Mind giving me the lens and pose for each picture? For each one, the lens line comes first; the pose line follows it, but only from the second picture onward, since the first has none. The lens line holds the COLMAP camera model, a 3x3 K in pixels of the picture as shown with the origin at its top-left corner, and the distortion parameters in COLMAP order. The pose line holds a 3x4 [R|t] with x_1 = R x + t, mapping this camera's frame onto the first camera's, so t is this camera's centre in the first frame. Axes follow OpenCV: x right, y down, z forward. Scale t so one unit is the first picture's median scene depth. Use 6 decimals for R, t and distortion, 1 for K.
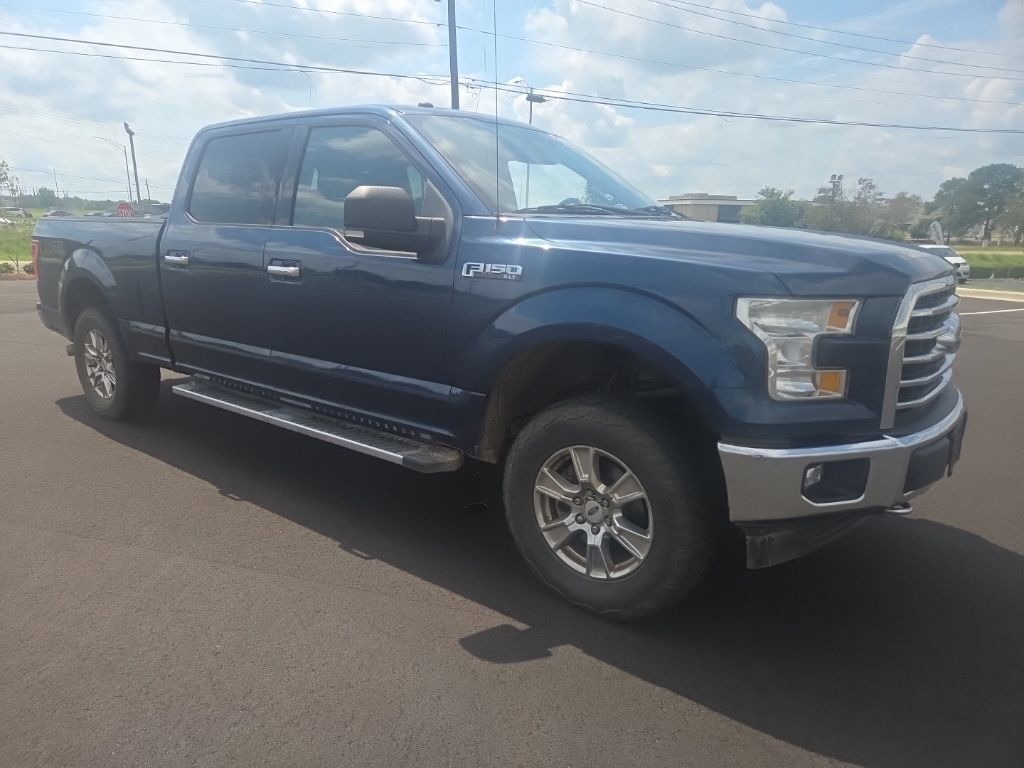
lens RADIAL K [[704.3, 0, 498.2], [0, 704.3, 383.1], [0, 0, 1]] dist [0.071883, -0.060190]
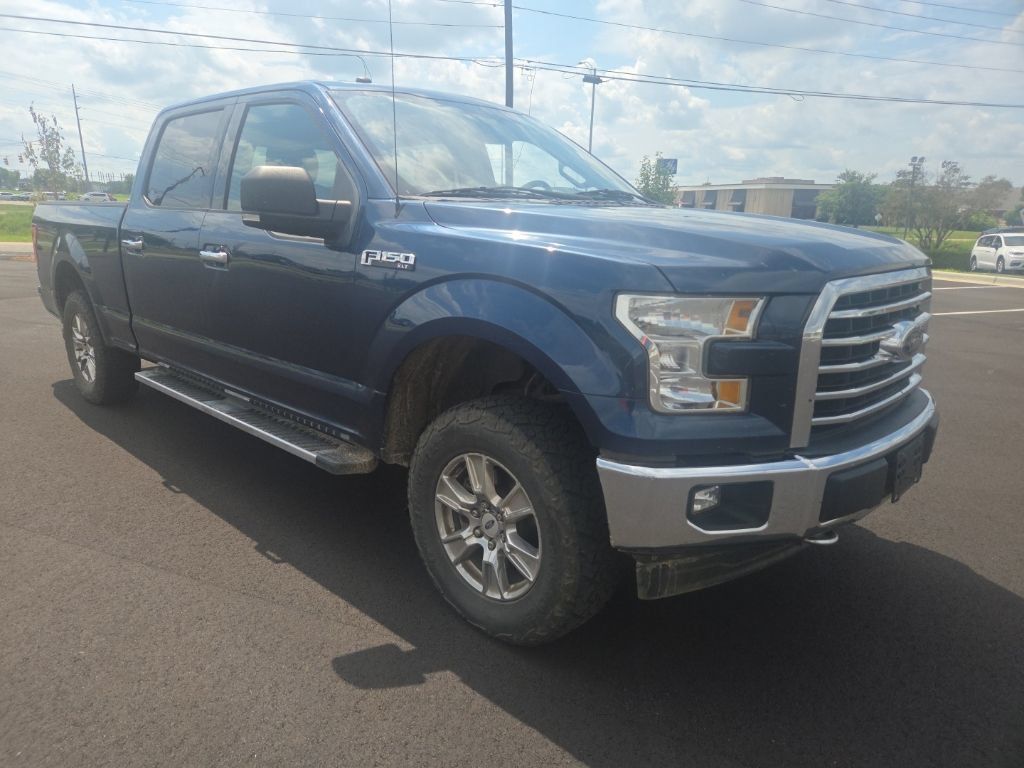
lens RADIAL K [[705.0, 0, 500.5], [0, 705.0, 385.7], [0, 0, 1]] dist [0.071523, -0.060222]
pose [[0.995809, 0.024162, -0.088207, 0.220885], [-0.022175, 0.999479, 0.023433, -0.019742], [0.088727, -0.021379, 0.995826, 0.094690]]
